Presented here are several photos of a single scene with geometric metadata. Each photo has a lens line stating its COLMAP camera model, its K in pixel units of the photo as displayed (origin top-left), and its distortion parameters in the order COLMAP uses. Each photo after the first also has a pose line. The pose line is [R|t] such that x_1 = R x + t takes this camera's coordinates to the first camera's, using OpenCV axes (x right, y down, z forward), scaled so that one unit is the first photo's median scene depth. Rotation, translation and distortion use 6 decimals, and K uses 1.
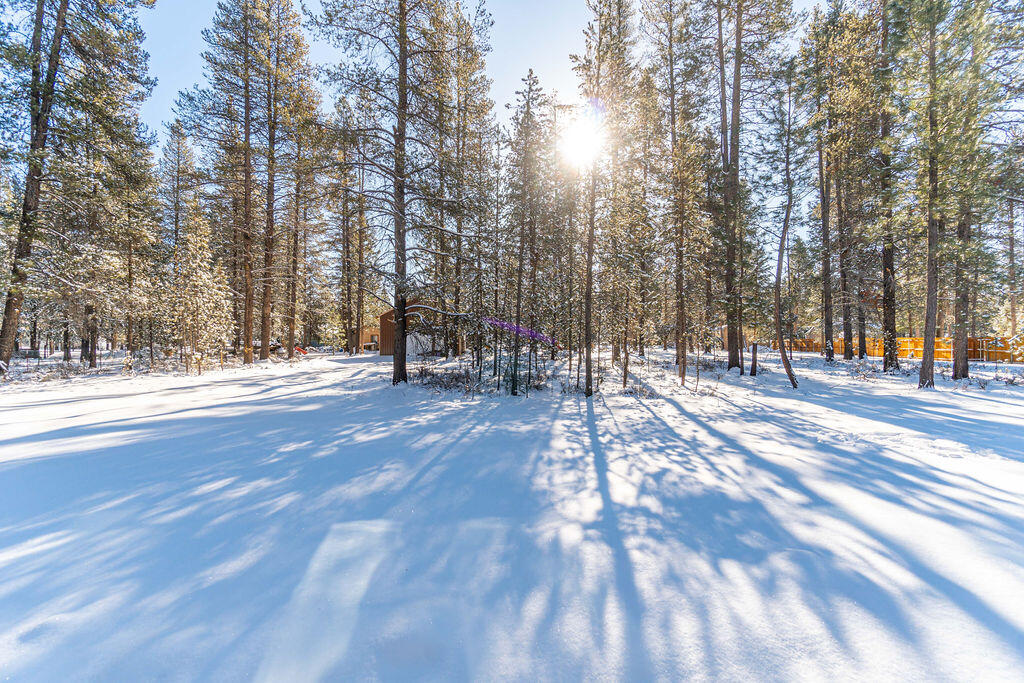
lens RADIAL K [[437.9, 0, 511.9], [0, 437.9, 339.3], [0, 0, 1]] dist [-0.004354, 0.000534]
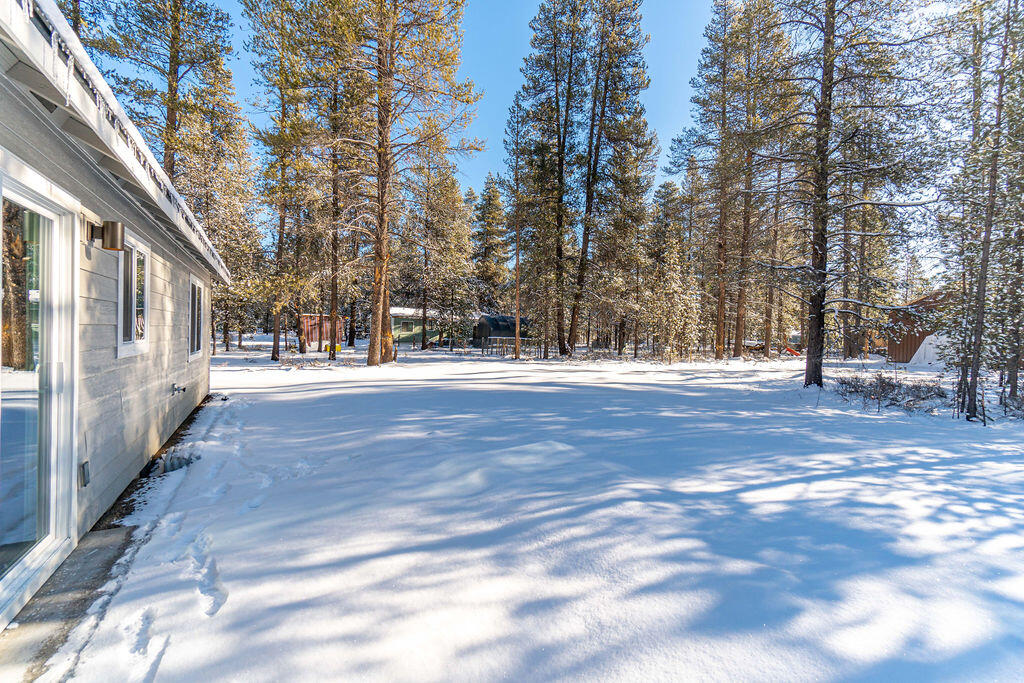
lens RADIAL K [[437.9, 0, 517.2], [0, 437.9, 344.2], [0, 0, 1]] dist [-0.004354, 0.000534]
pose [[0.470310, 0.032791, -0.881892, 0.914133], [-0.026373, 0.999385, 0.023094, 0.028697], [0.882107, 0.012397, 0.470885, 0.111905]]
